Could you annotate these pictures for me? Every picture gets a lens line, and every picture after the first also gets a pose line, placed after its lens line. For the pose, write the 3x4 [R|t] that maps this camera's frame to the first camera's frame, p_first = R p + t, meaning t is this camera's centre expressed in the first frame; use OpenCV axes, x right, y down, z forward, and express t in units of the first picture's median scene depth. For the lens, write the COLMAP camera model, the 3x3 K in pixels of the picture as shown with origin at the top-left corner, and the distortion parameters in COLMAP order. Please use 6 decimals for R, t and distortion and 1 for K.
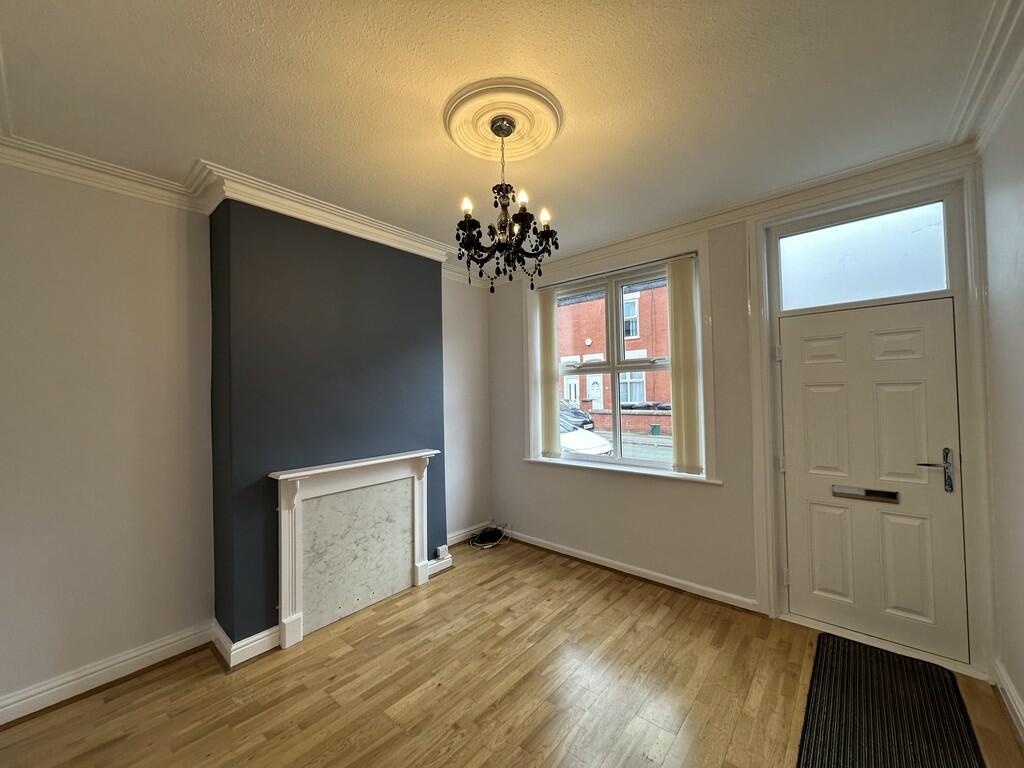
lens RADIAL K [[408.5, 0, 512.0], [0, 408.5, 384.0], [0, 0, 1]] dist [0.000126, -0.000118]
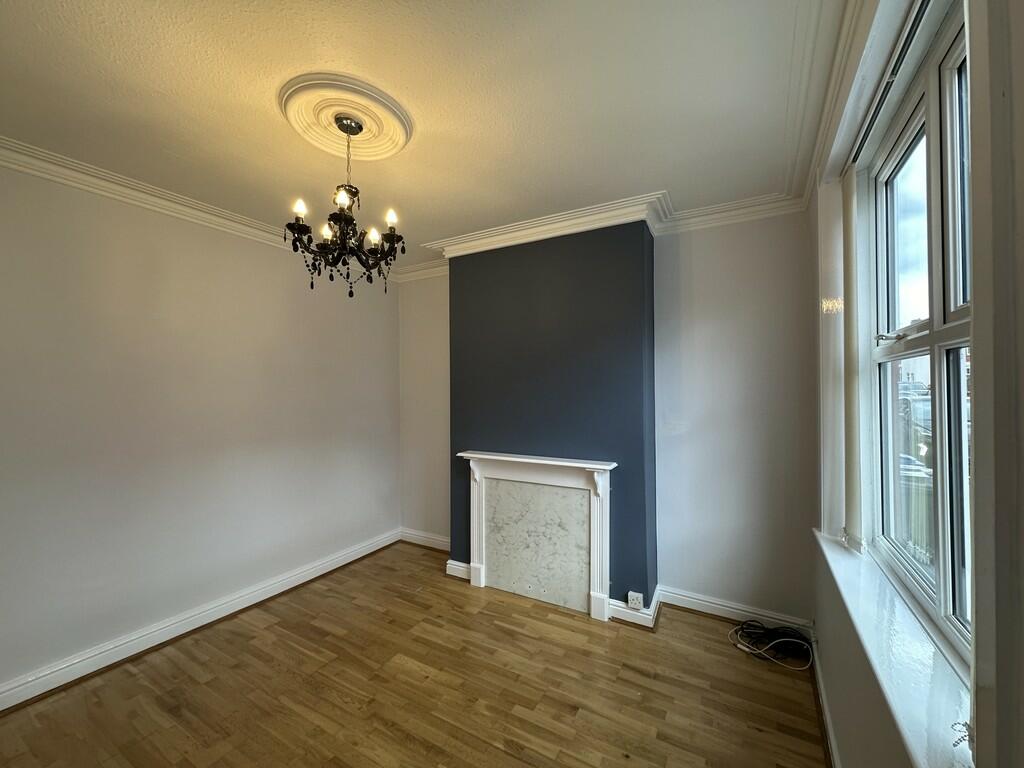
lens RADIAL K [[405.9, 0, 512.0], [0, 405.9, 384.0], [0, 0, 1]] dist [-0.008083, 0.000021]
pose [[0.182046, 0.004268, -0.983281, 0.633470], [0.019748, 0.999773, 0.007996, -0.007065], [0.983092, -0.020874, 0.181920, 0.763393]]
